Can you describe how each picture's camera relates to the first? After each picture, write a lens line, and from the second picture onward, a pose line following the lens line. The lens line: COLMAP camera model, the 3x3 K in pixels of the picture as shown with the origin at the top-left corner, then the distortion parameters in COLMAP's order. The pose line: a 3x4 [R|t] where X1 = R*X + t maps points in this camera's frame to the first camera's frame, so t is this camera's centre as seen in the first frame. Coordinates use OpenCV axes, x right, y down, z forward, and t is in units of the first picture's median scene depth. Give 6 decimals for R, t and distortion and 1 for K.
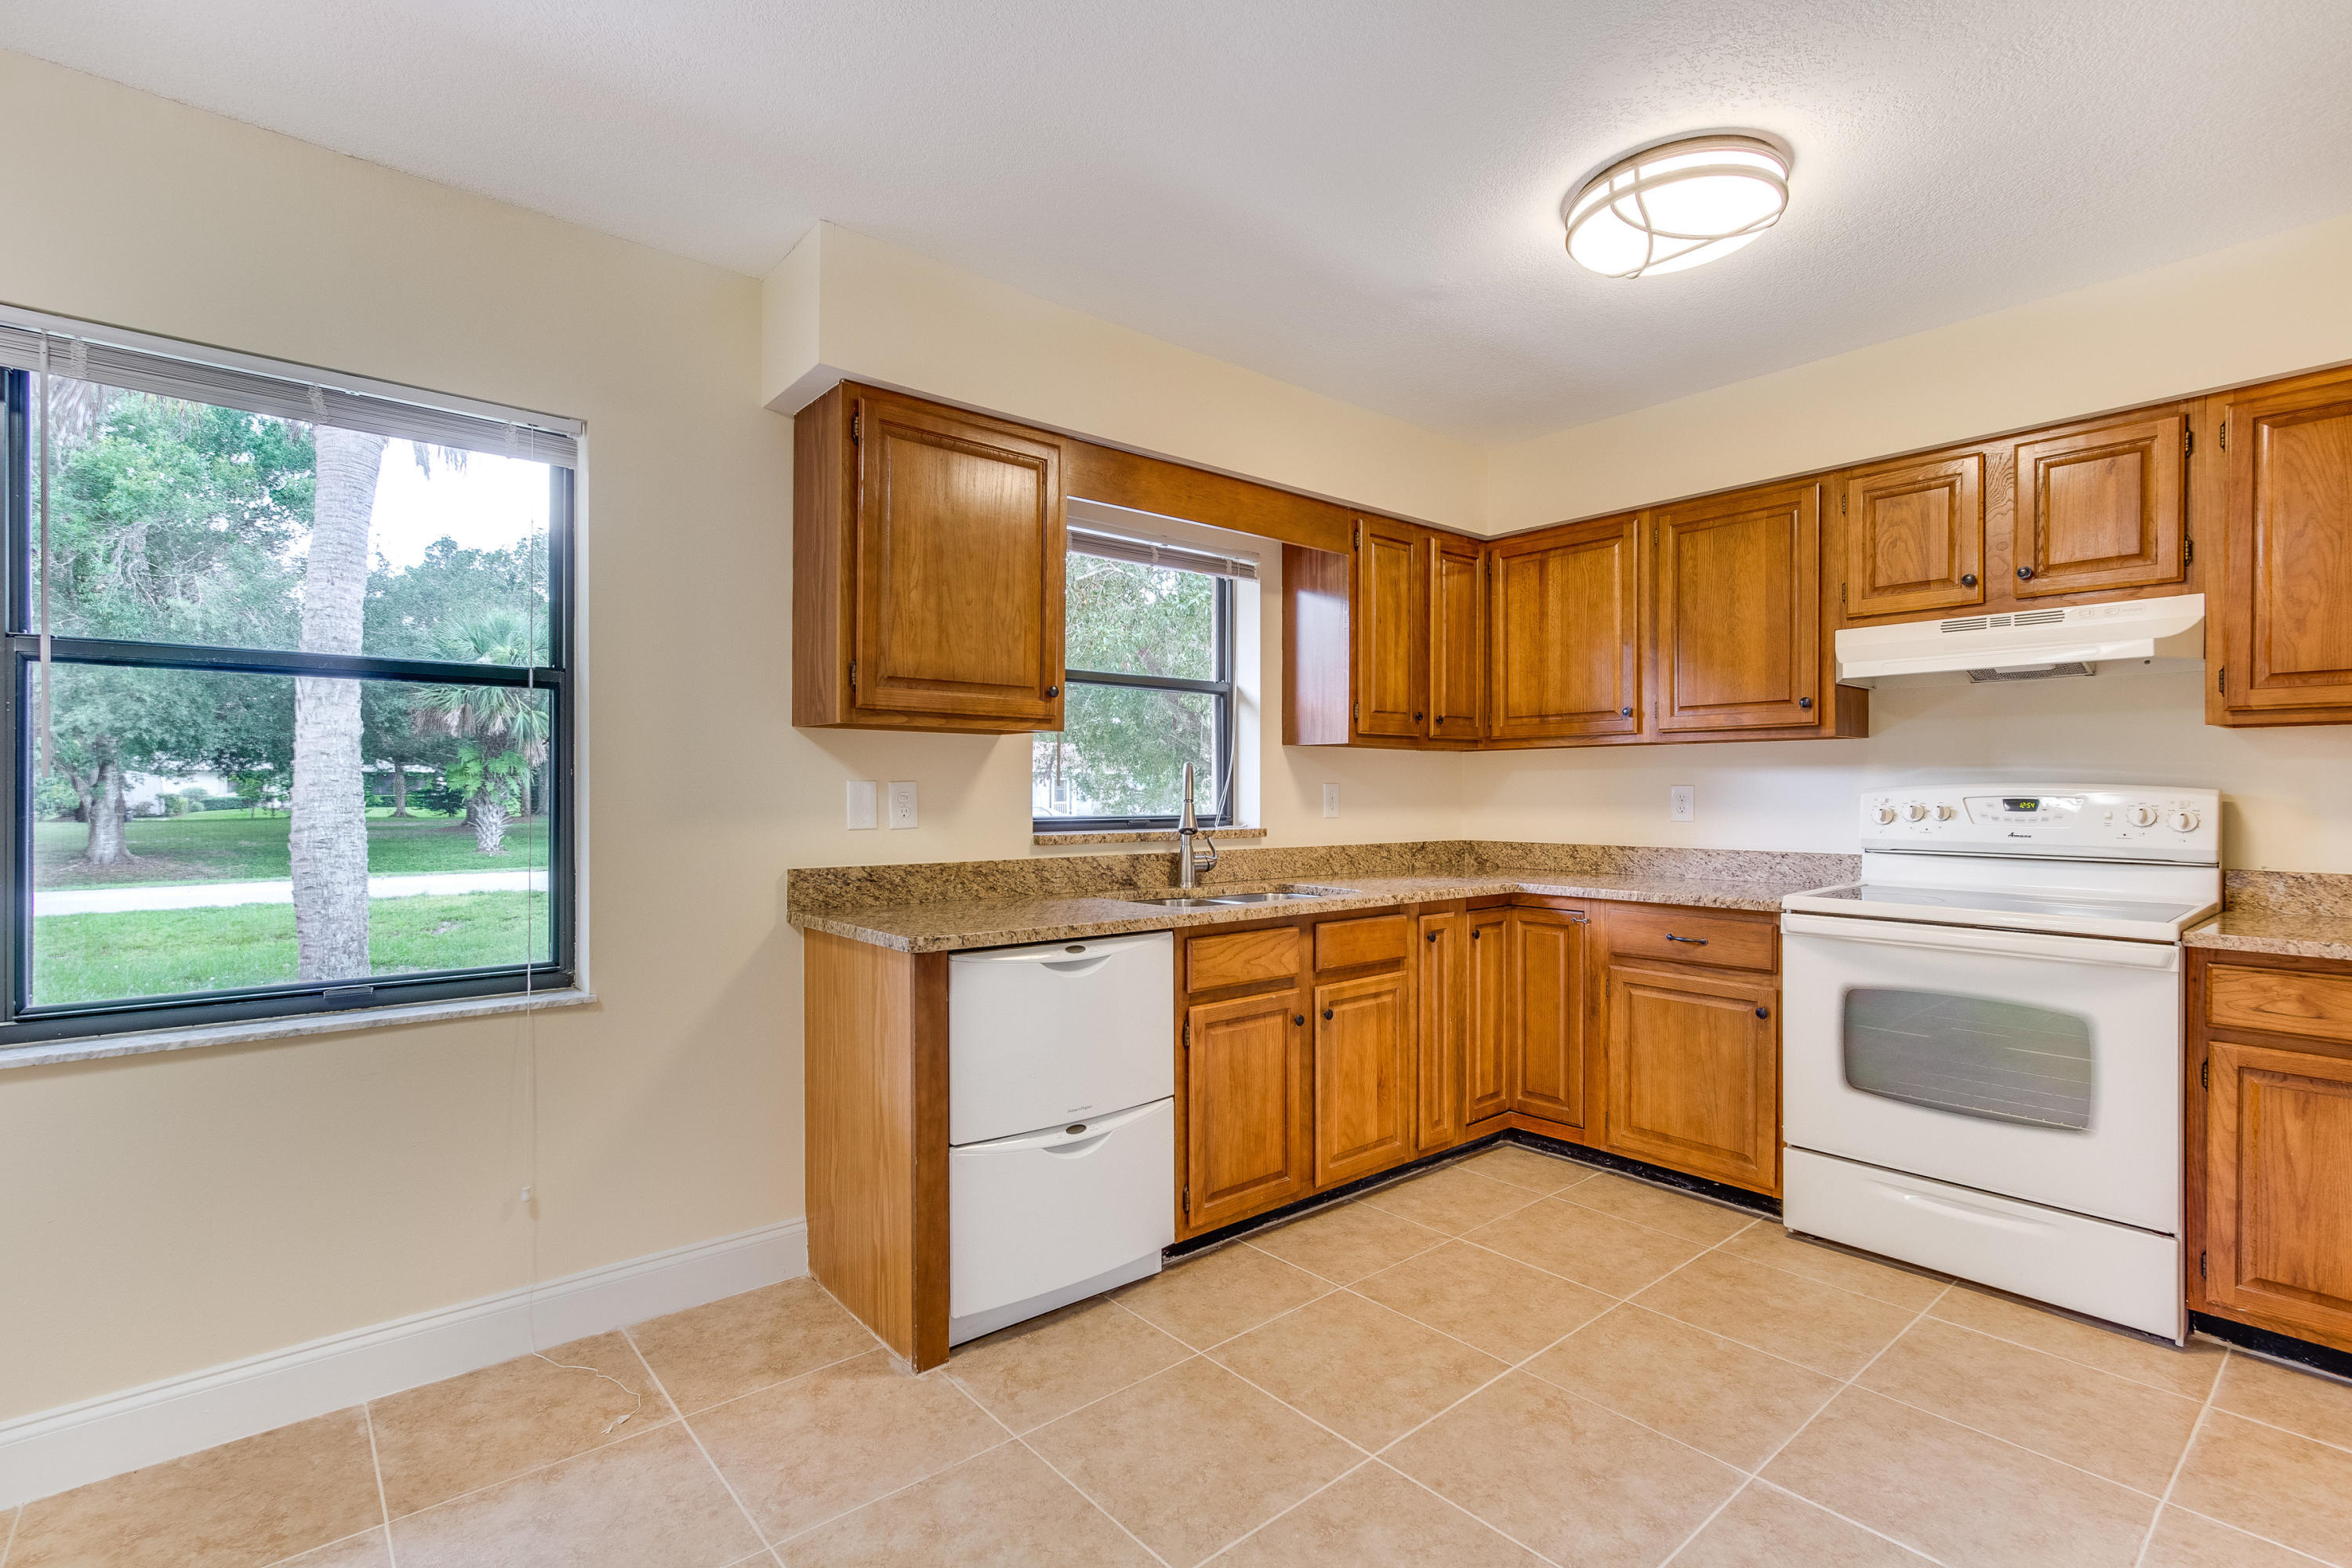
lens RADIAL K [[1086.9, 0, 1146.6], [0, 1086.9, 785.3], [0, 0, 1]] dist [-0.004035, 0.003430]
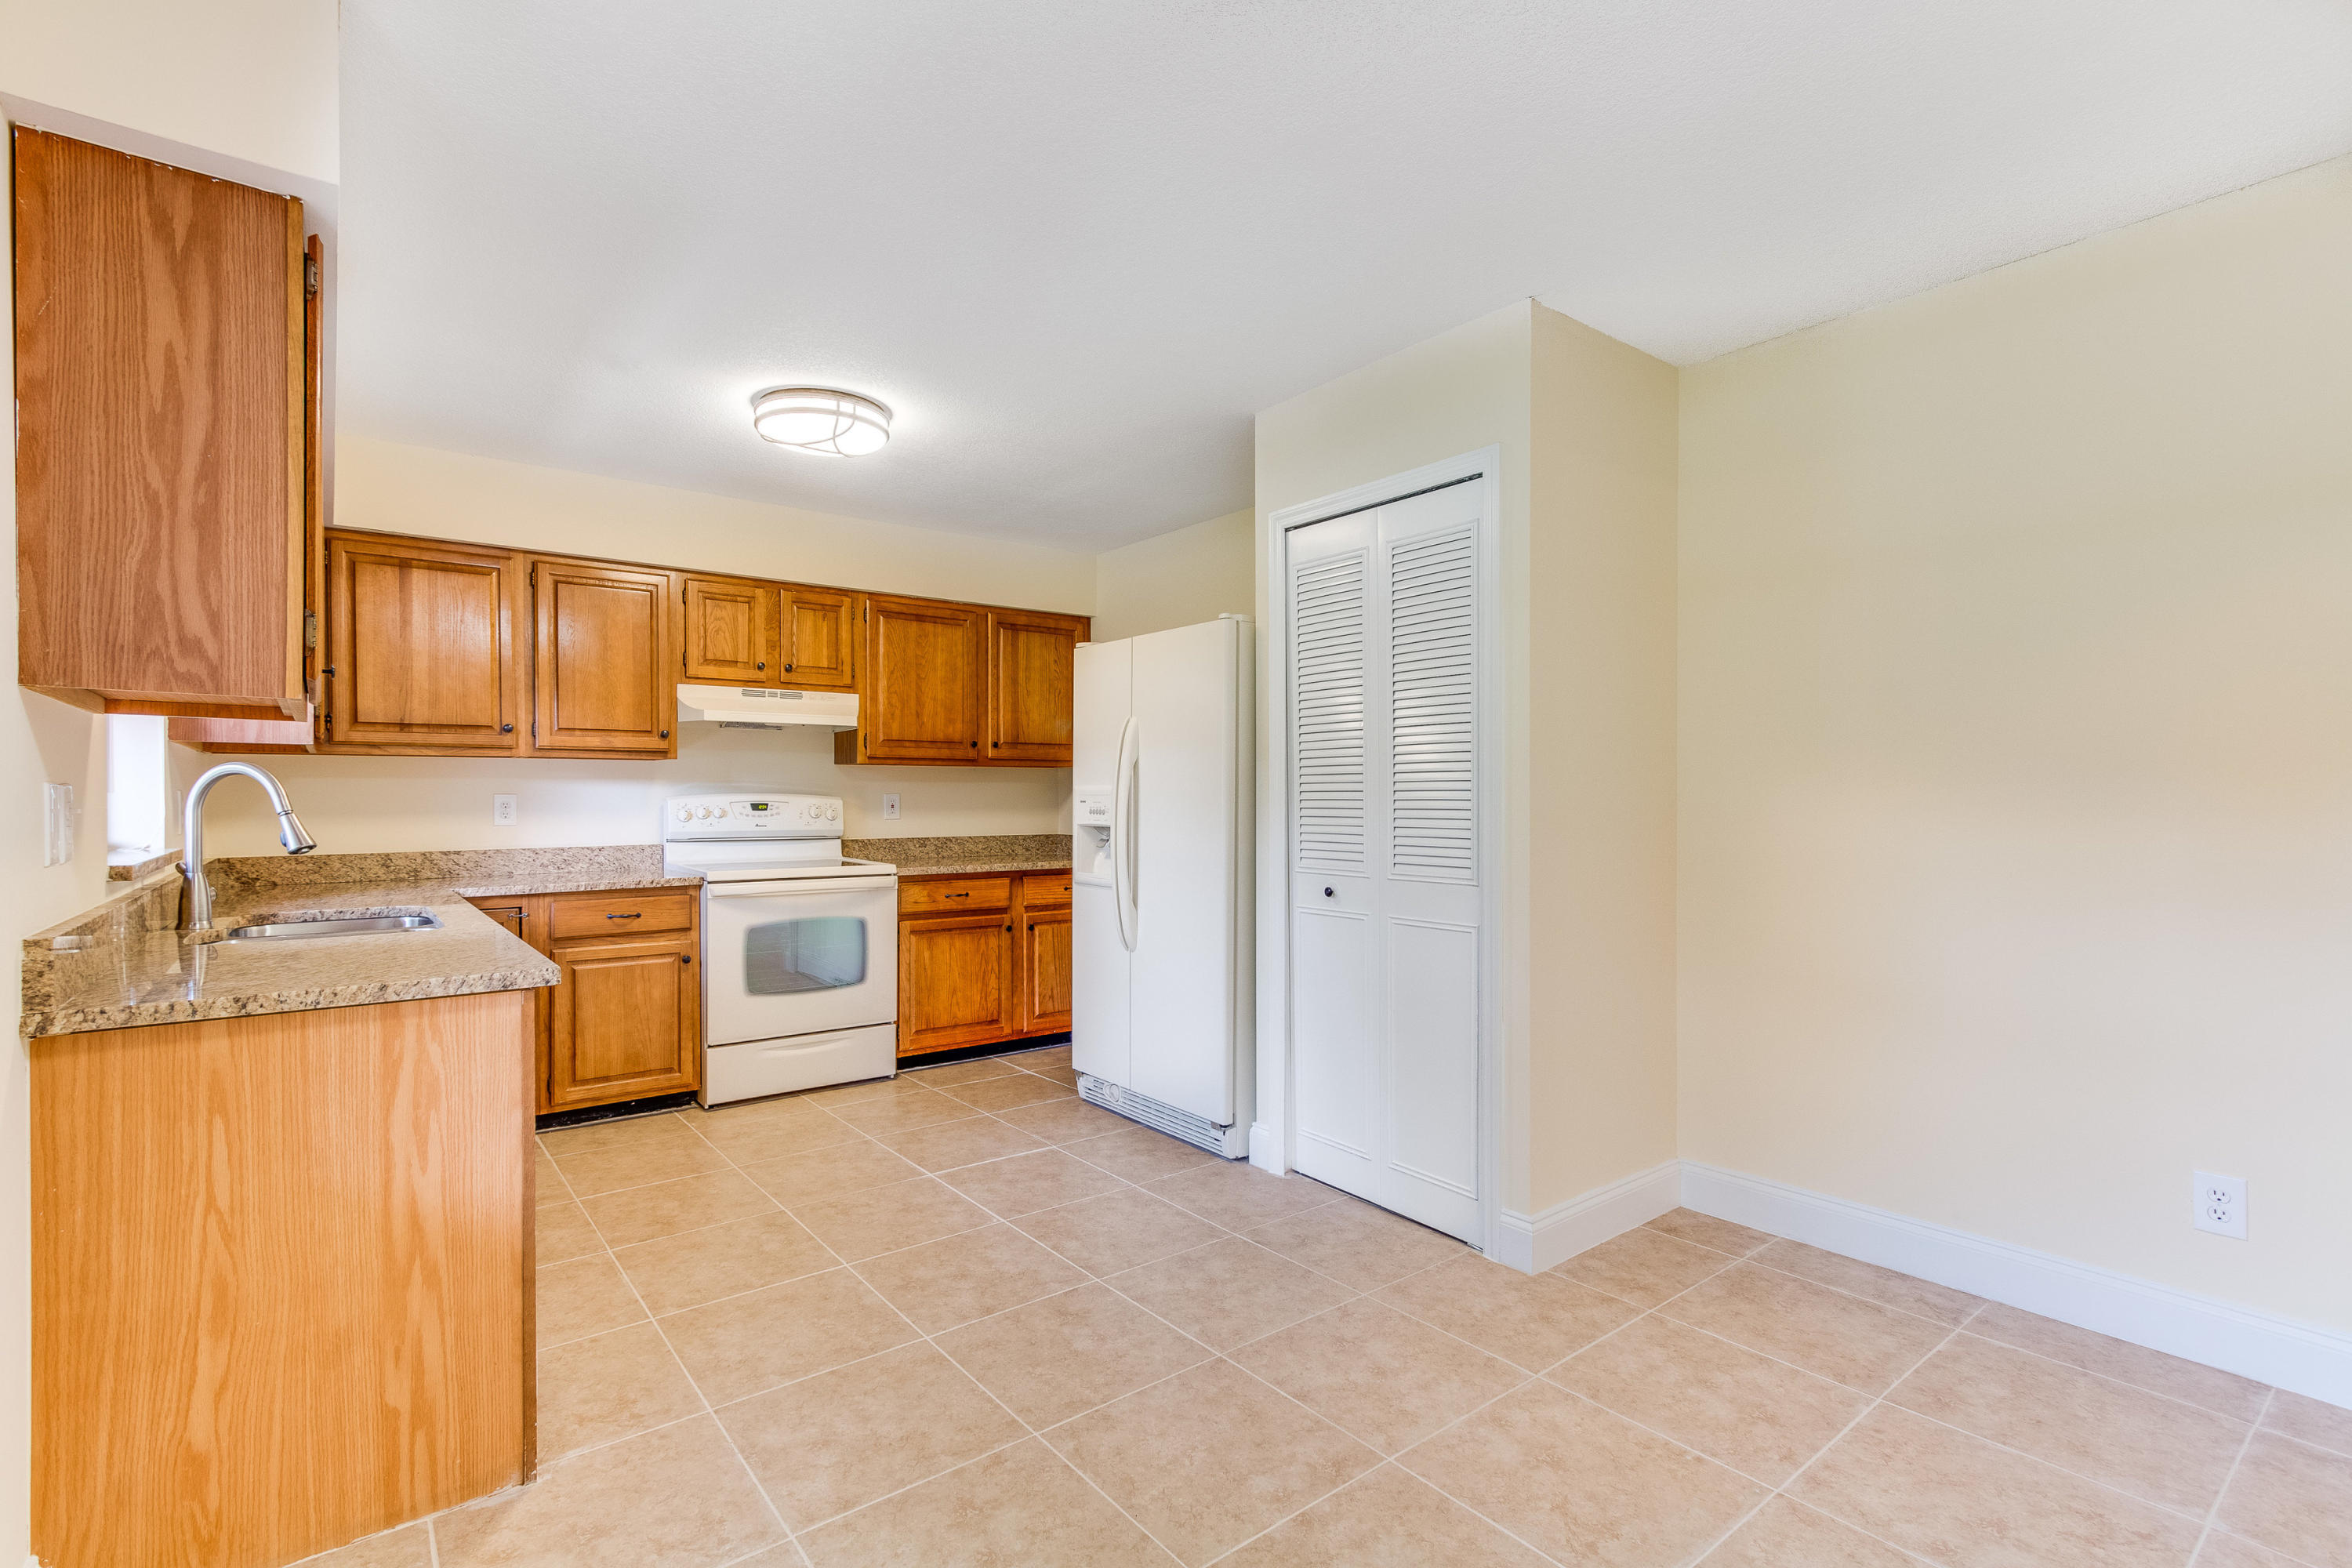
lens RADIAL K [[1086.9, 0, 1159.6], [0, 1086.9, 793.2], [0, 0, 1]] dist [-0.004035, 0.003430]
pose [[0.019497, 0.003476, 0.999804, -0.869843], [-0.001304, 0.999993, -0.003451, 0.002746], [-0.999809, -0.001236, 0.019502, 0.404547]]
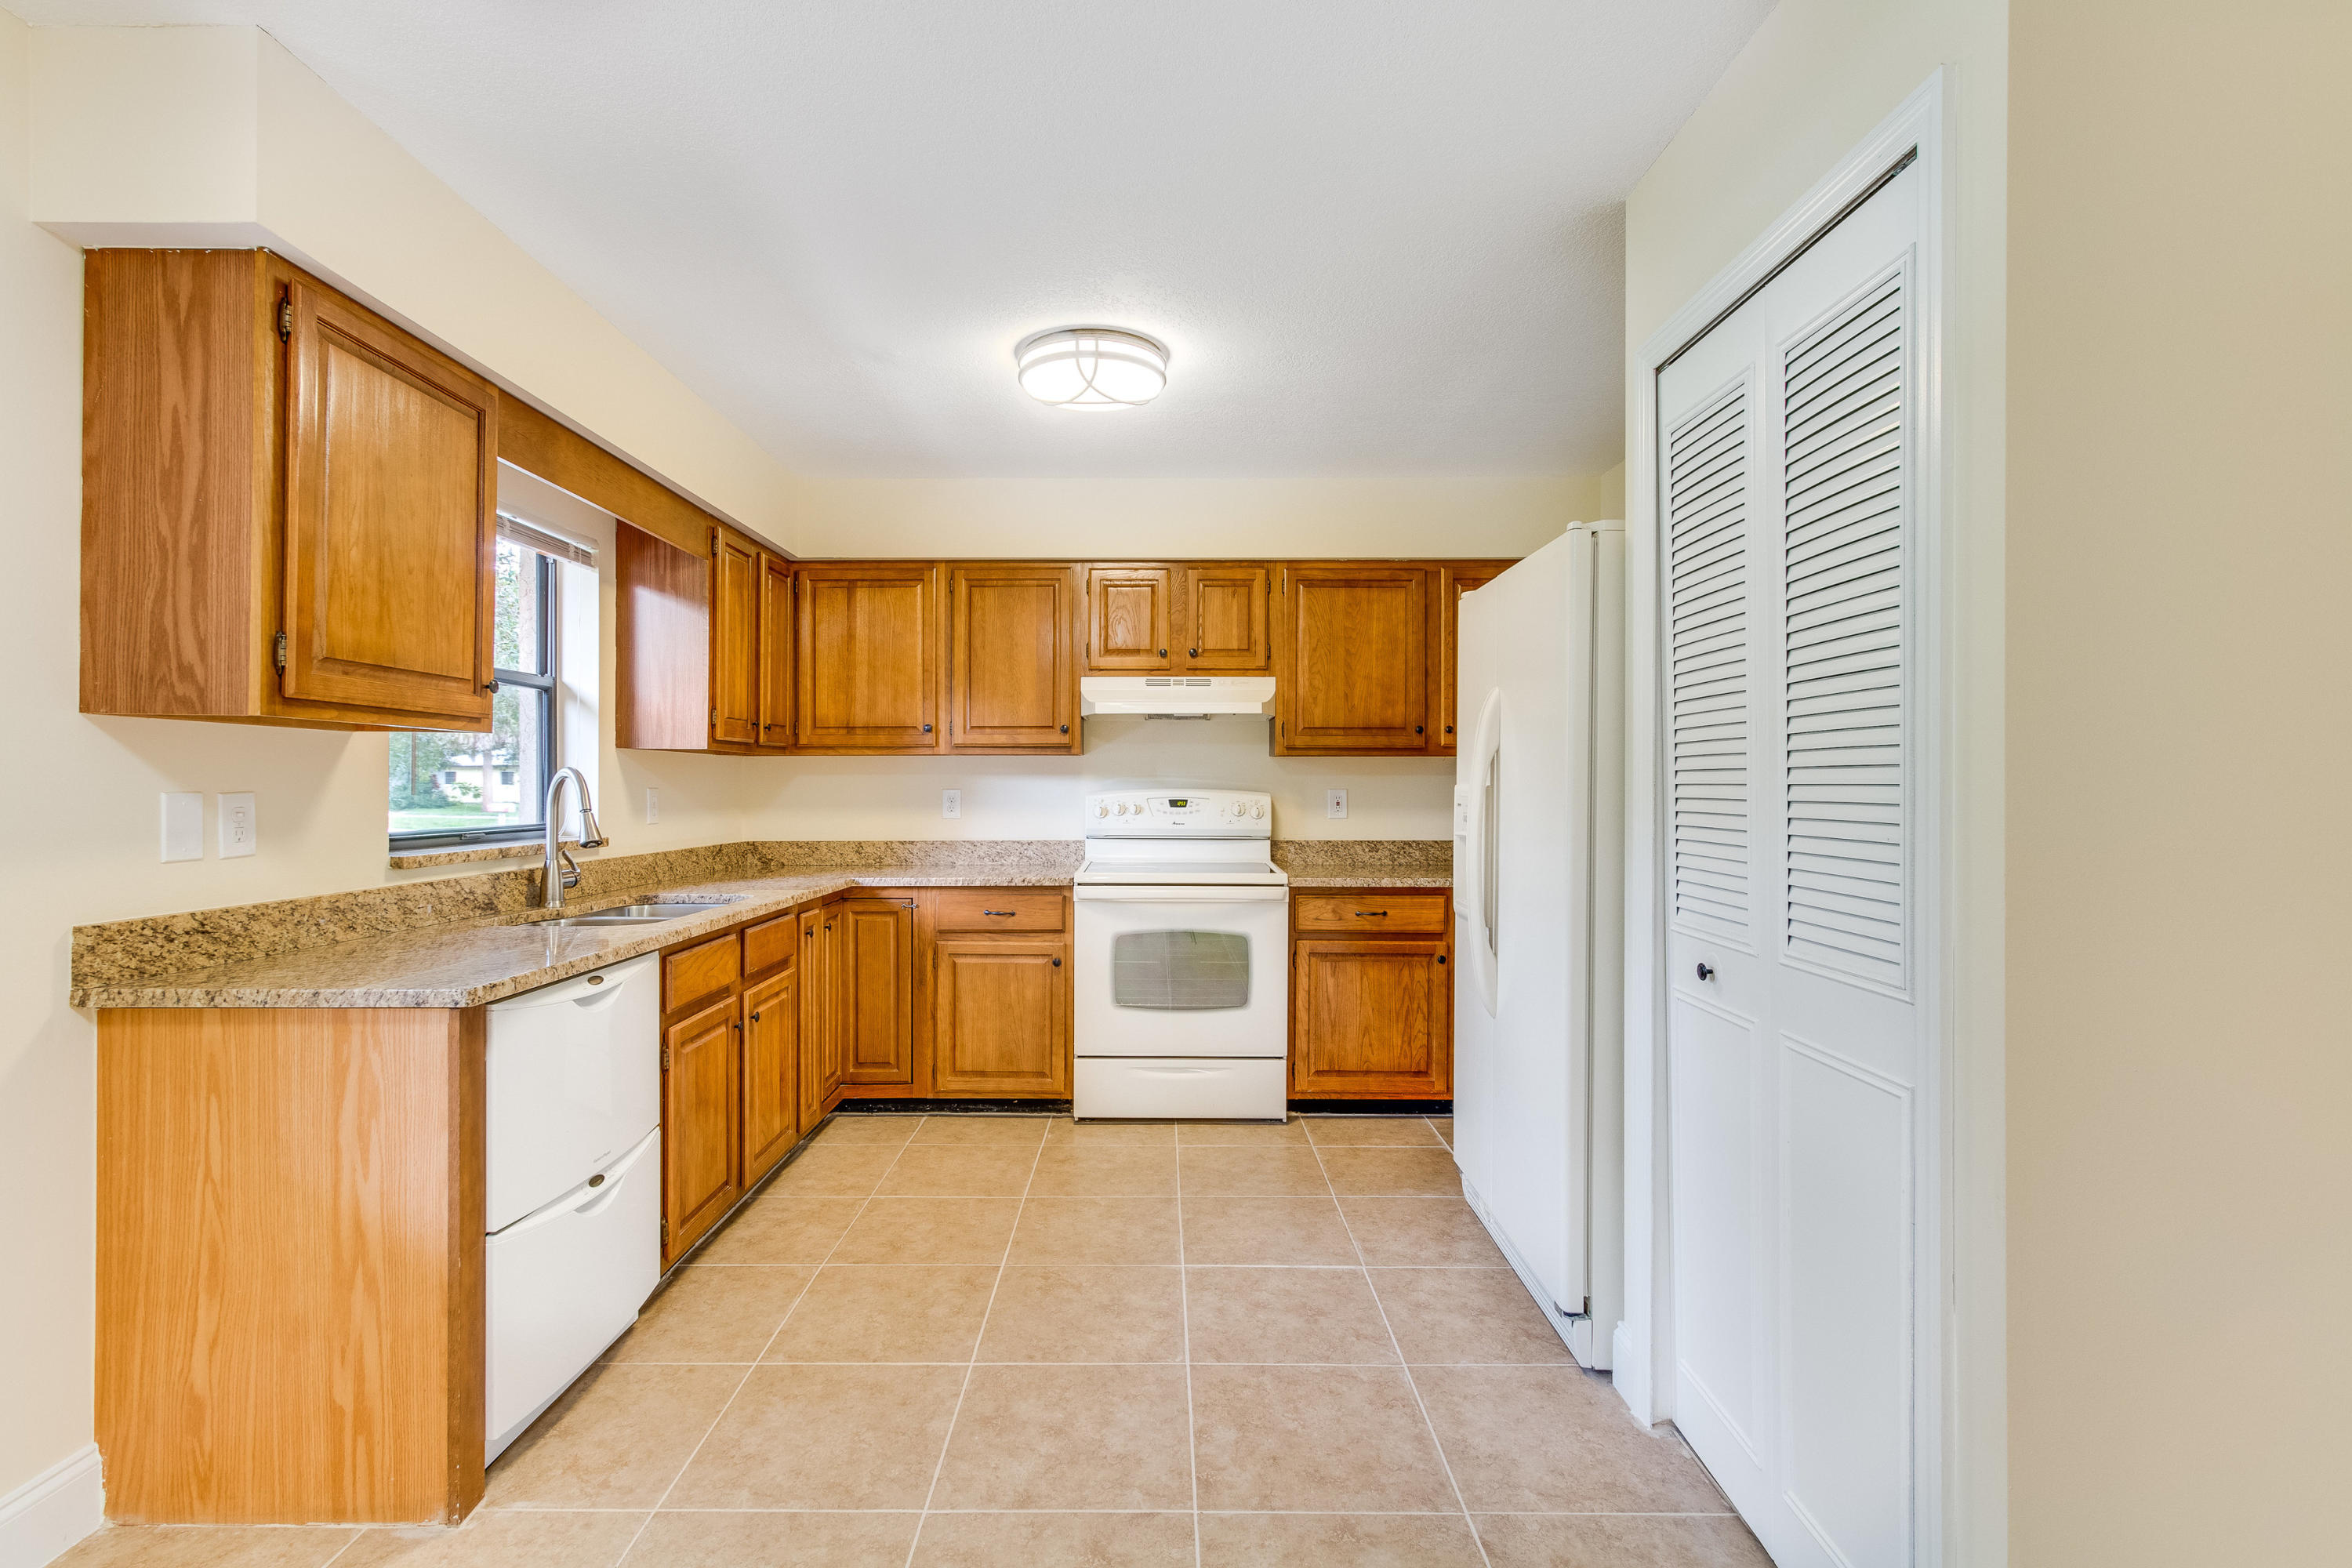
lens RADIAL K [[1086.9, 0, 1156.6], [0, 1086.9, 772.1], [0, 0, 1]] dist [-0.004035, 0.003430]
pose [[0.634550, 0.008014, 0.772840, -0.421640], [-0.003499, 0.999966, -0.007496, -0.015005], [-0.772873, 0.002052, 0.634557, 0.064020]]
